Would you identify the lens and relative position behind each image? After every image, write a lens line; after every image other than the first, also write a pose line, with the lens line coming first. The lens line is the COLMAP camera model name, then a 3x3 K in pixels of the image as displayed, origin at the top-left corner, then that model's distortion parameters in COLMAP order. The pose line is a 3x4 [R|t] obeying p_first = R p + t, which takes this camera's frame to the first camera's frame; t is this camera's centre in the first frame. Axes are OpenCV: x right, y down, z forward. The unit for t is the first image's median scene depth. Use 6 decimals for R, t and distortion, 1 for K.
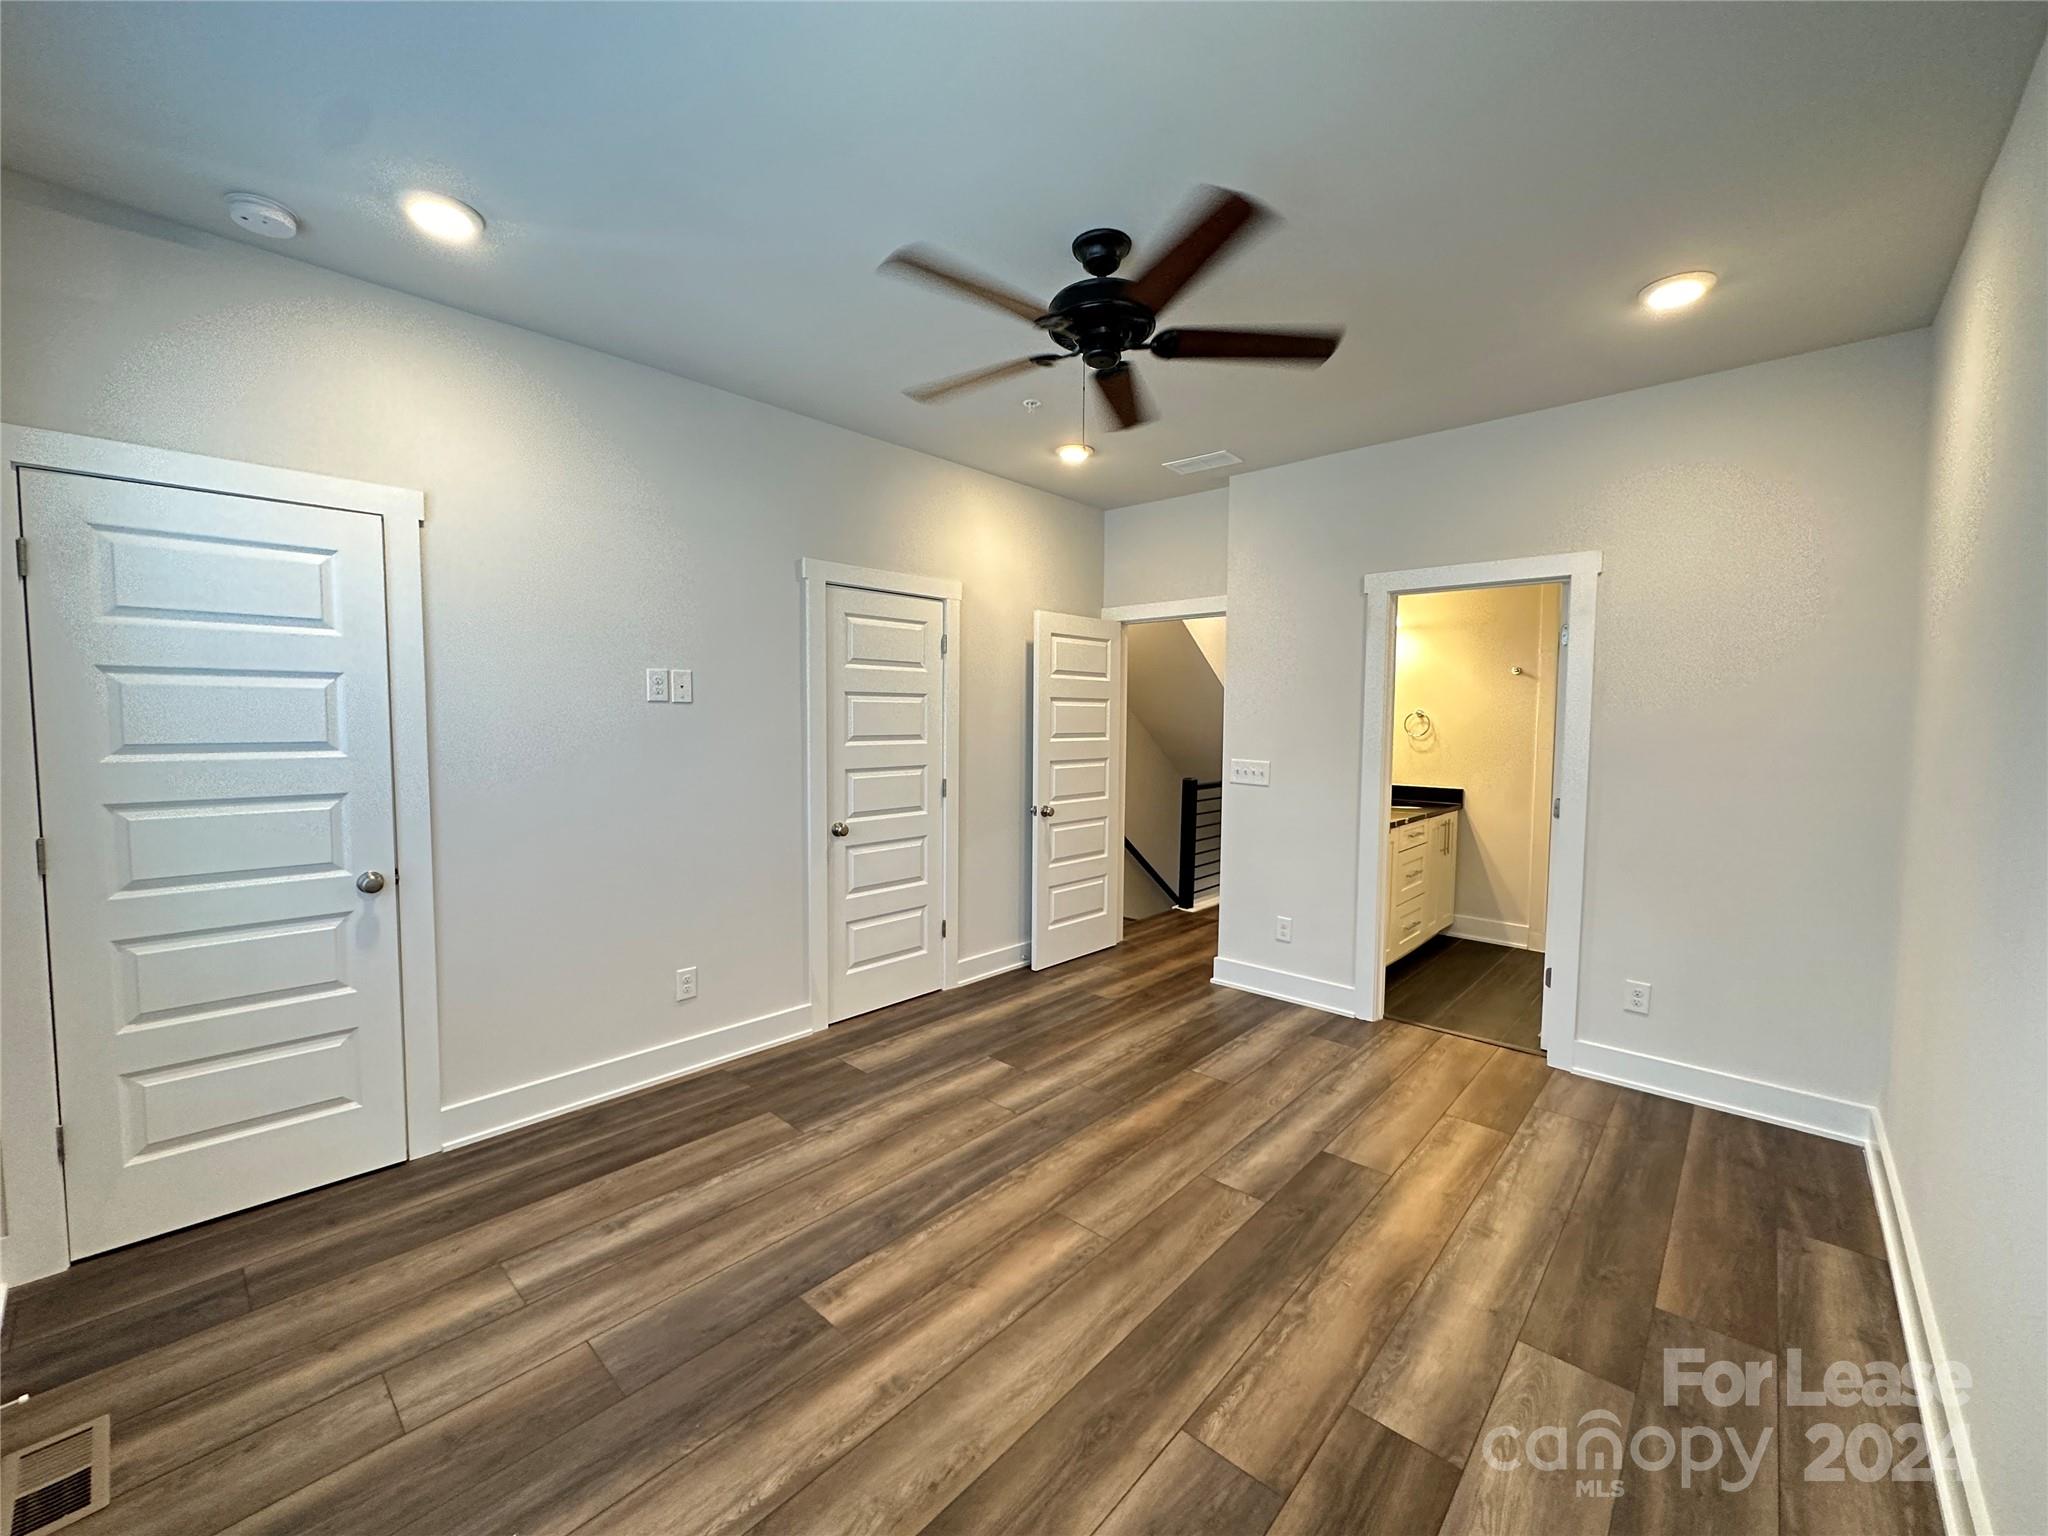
lens RADIAL K [[819.8, 0, 1026.6], [0, 819.8, 772.0], [0, 0, 1]] dist [-0.005257, 0.000864]
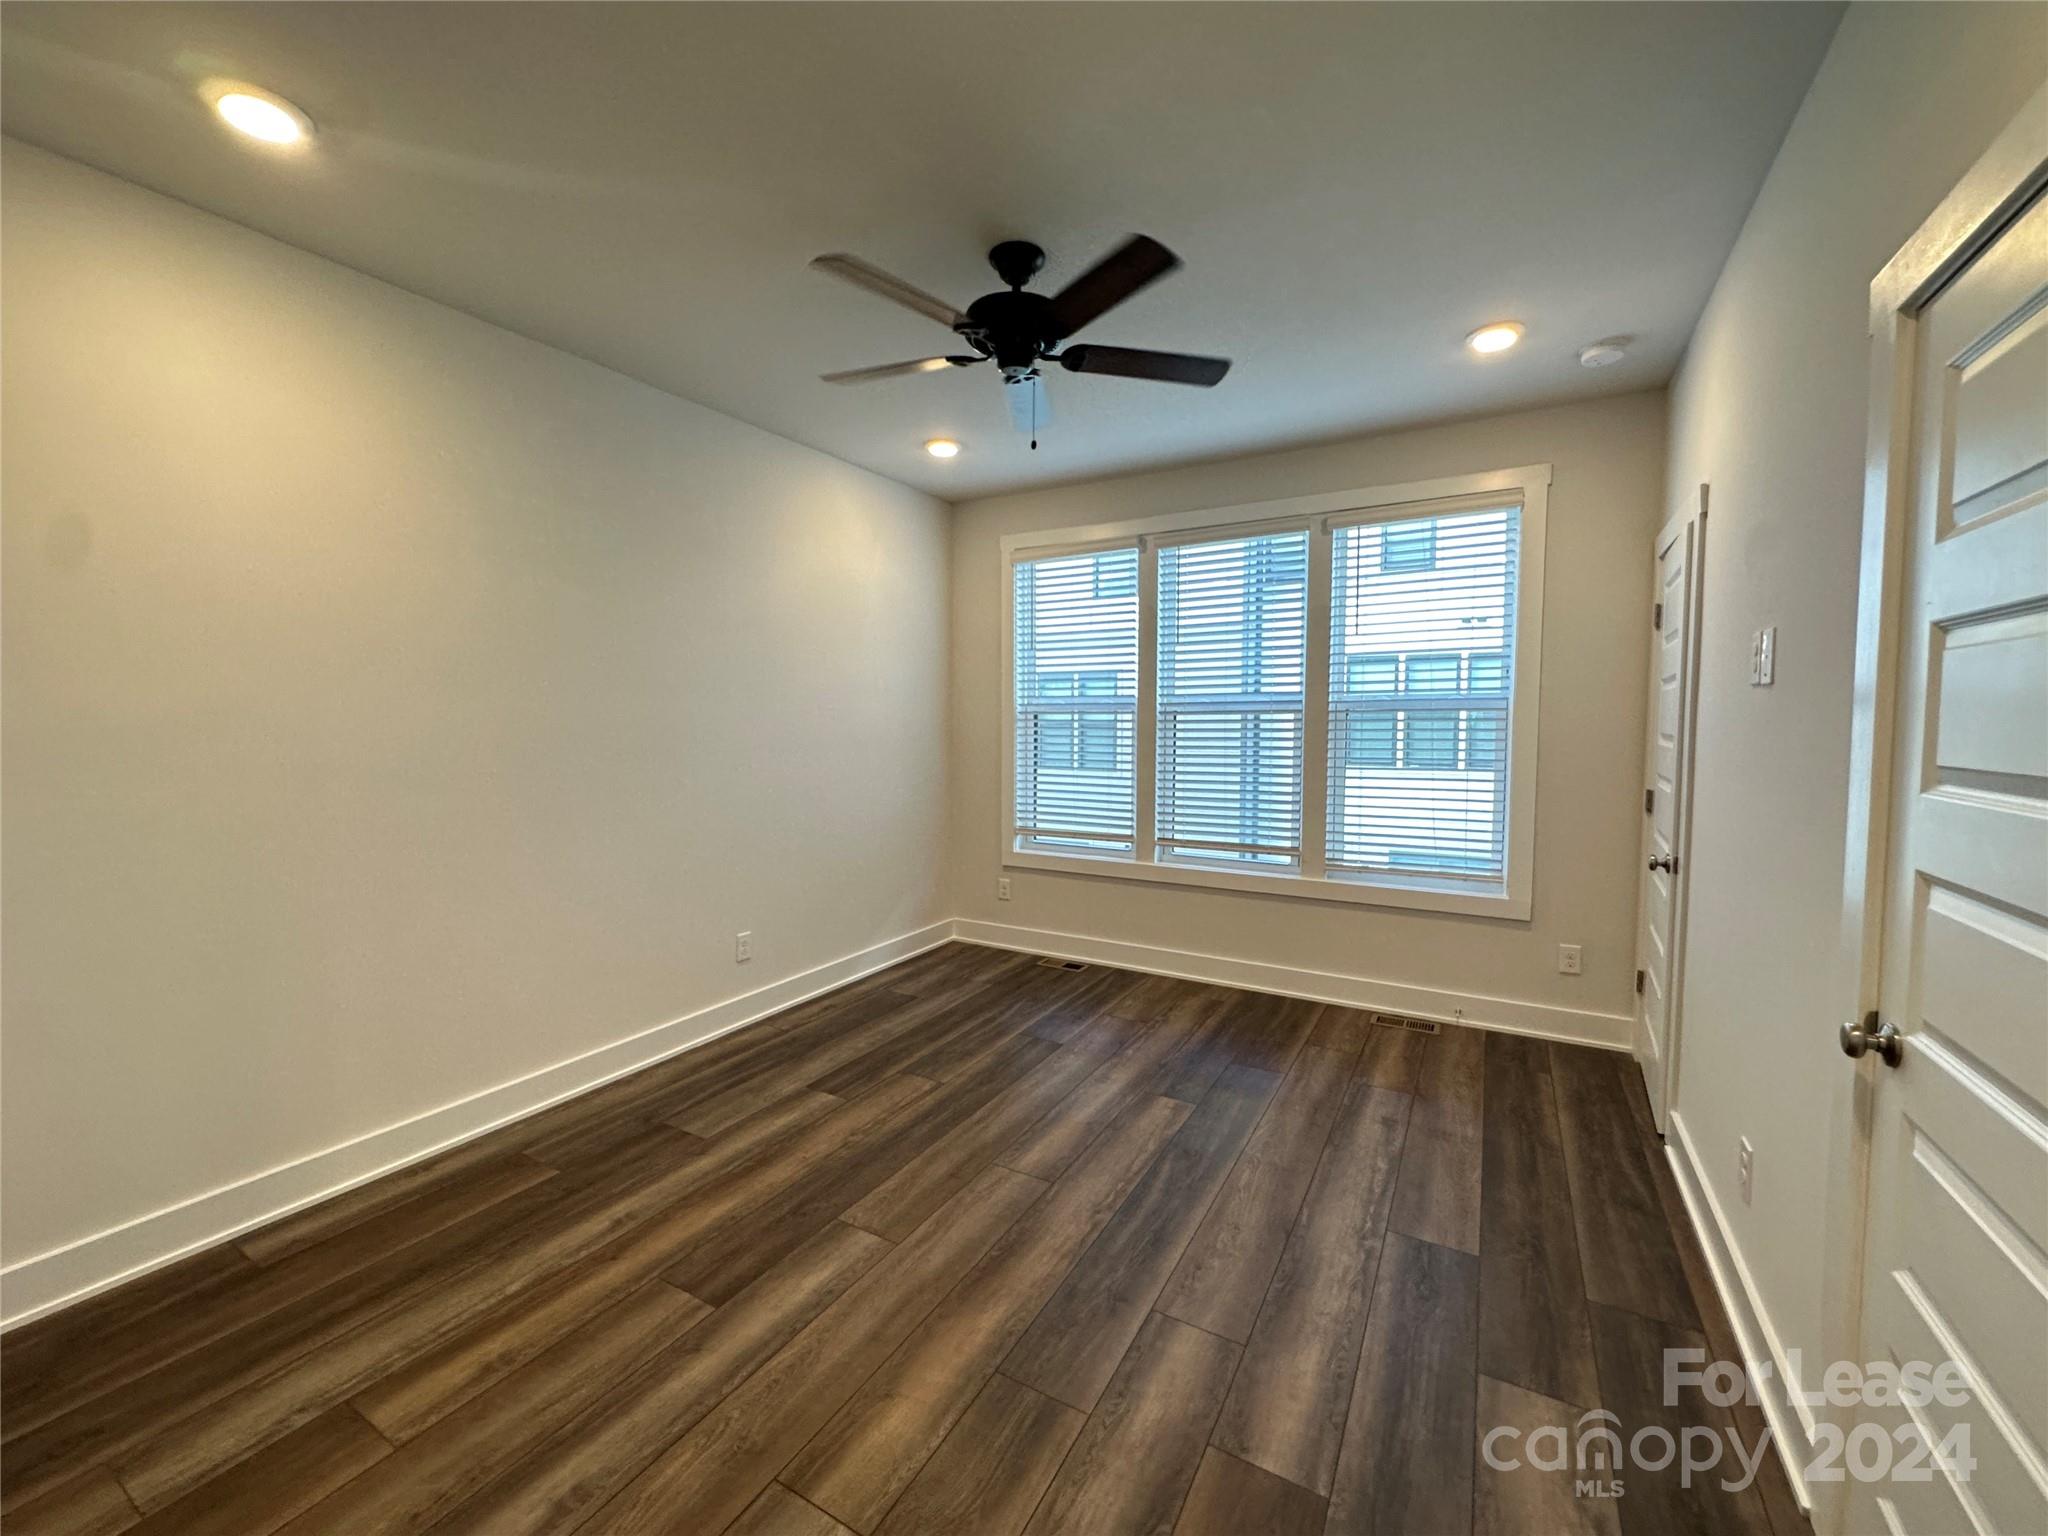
lens RADIAL K [[819.8, 0, 1024.1], [0, 819.8, 764.5], [0, 0, 1]] dist [-0.005257, 0.000864]
pose [[-0.977619, 0.003060, -0.210362, 0.275289], [-0.023501, 0.992048, 0.123647, -0.114173], [0.209068, 0.125823, -0.969773, 1.879508]]
